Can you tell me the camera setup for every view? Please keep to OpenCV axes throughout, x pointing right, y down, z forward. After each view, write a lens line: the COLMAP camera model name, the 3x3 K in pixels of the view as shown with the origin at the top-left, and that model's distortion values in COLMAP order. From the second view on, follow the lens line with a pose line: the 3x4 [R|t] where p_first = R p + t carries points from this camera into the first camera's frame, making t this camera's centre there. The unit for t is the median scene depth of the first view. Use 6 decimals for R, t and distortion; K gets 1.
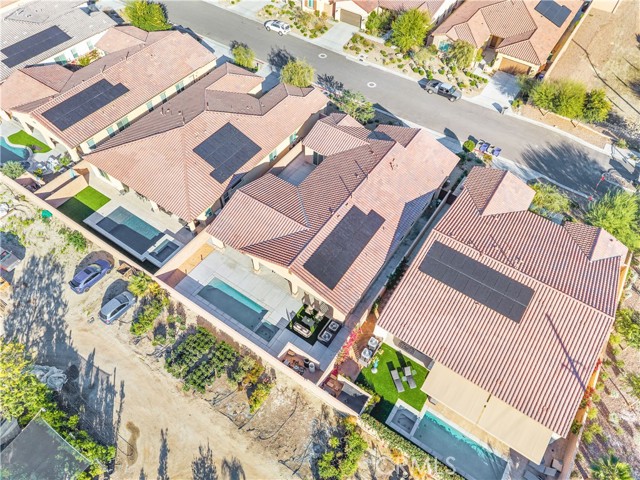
lens RADIAL K [[428.0, 0, 320.0], [0, 428.0, 240.0], [0, 0, 1]] dist [0.033593, -0.035693]
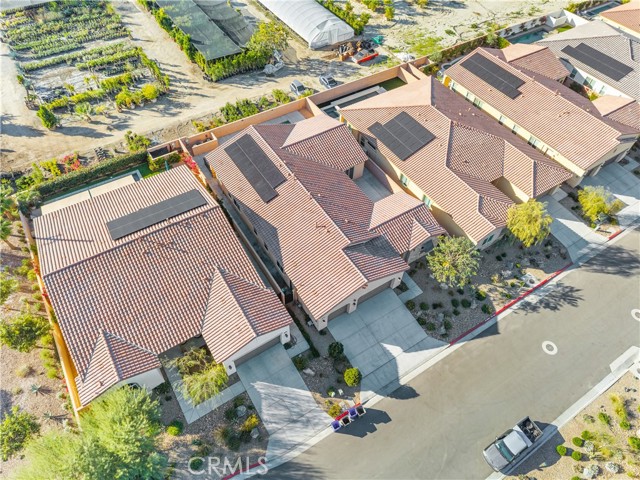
lens RADIAL K [[428.0, 0, 320.0], [0, 428.0, 240.0], [0, 0, 1]] dist [0.033593, -0.035693]
pose [[-0.398728, 0.698033, -0.594783, 0.820272], [-0.752027, 0.122313, 0.647685, -0.851879], [0.524855, 0.705542, 0.476170, 0.667915]]
